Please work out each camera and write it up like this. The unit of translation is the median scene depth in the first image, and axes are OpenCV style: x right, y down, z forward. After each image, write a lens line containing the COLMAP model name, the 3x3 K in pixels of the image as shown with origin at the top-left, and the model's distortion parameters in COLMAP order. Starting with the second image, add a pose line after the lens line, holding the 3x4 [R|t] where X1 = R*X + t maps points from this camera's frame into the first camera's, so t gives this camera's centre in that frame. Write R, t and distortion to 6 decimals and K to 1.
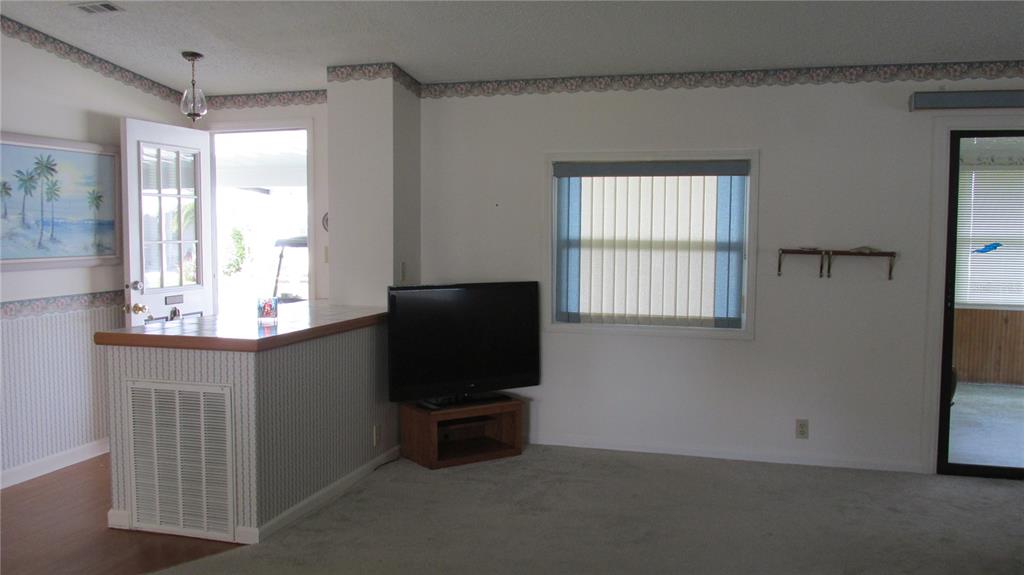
lens RADIAL K [[842.2, 0, 512.0], [0, 842.2, 287.5], [0, 0, 1]] dist [-0.048225, 0.010156]
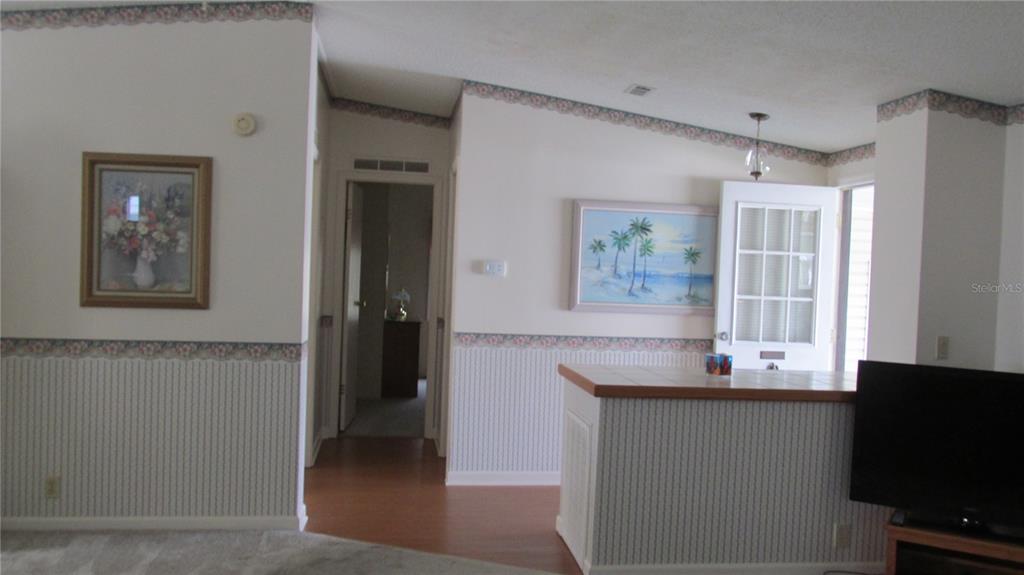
lens RADIAL K [[842.2, 0, 512.0], [0, 842.2, 287.5], [0, 0, 1]] dist [-0.048225, 0.010156]
pose [[0.410131, 0.033295, -0.911419, 0.447141], [-0.104333, 0.994486, -0.010620, -0.026841], [0.906039, 0.099447, 0.411343, 0.332970]]
